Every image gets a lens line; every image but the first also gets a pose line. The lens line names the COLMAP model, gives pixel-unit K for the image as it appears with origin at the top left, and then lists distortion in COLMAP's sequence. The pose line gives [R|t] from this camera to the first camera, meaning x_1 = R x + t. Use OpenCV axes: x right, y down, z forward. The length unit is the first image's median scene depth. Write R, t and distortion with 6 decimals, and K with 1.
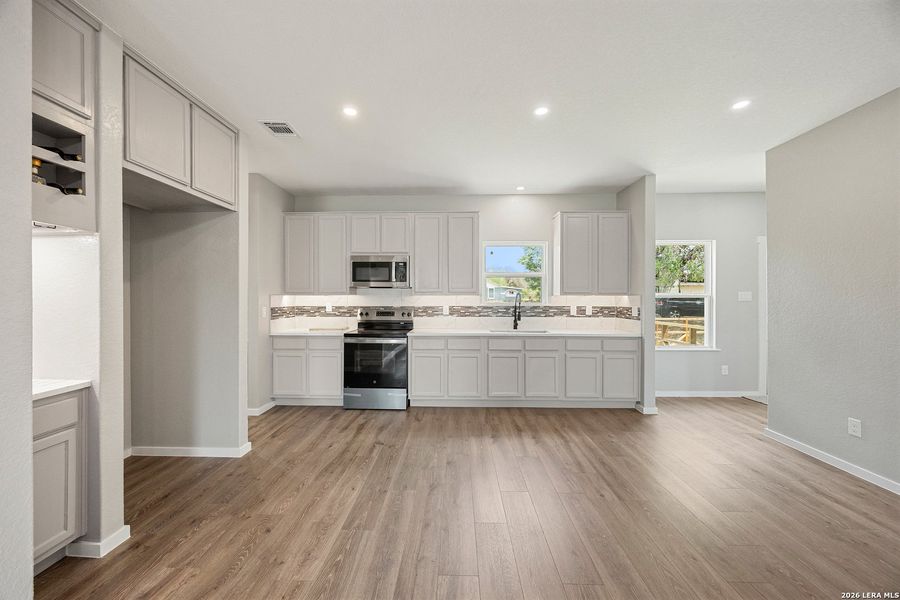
lens RADIAL K [[348.5, 0, 451.2], [0, 348.5, 298.4], [0, 0, 1]] dist [0.001316, -0.000056]
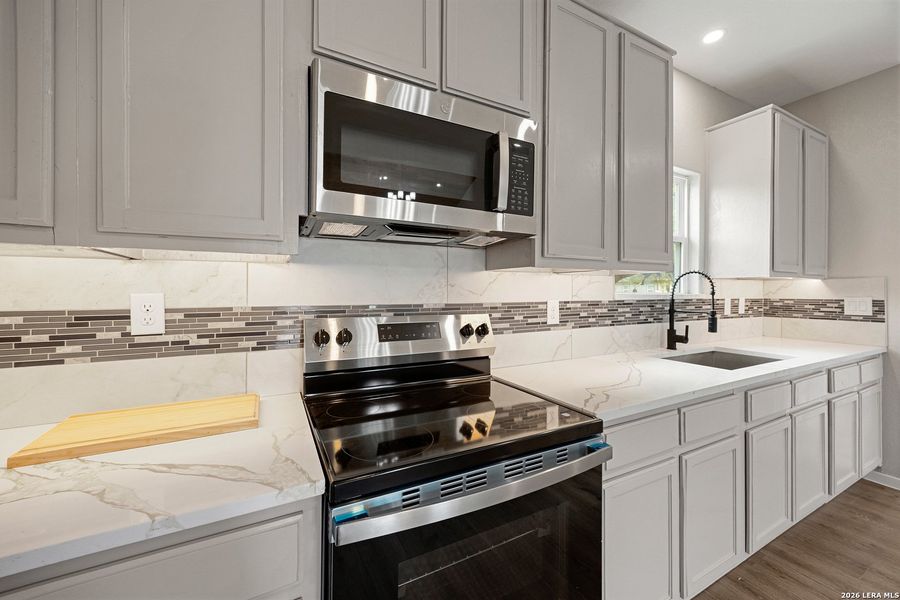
lens RADIAL K [[348.5, 0, 449.4], [0, 348.5, 292.0], [0, 0, 1]] dist [0.001316, -0.000056]
pose [[0.875482, 0.000014, 0.483252, -0.305050], [0.002125, 0.999990, -0.003879, 0.013417], [-0.483247, 0.004423, 0.875473, 0.753411]]
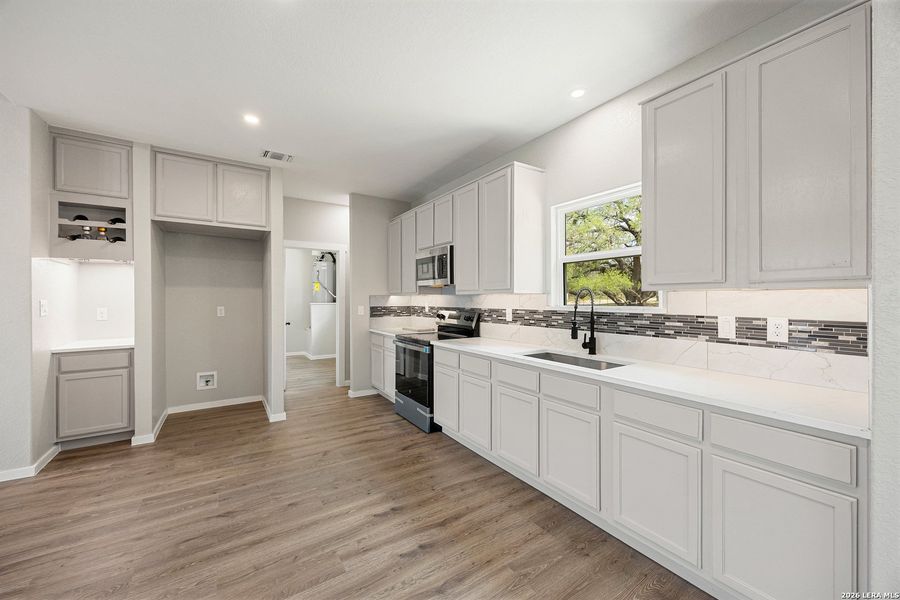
lens RADIAL K [[348.5, 0, 446.1], [0, 348.5, 299.9], [0, 0, 1]] dist [0.001316, -0.000056]
pose [[0.557669, 0.000103, -0.830063, 0.520104], [-0.000422, 1.000000, -0.000159, 0.003373], [0.830063, 0.000438, 0.557669, 0.518471]]
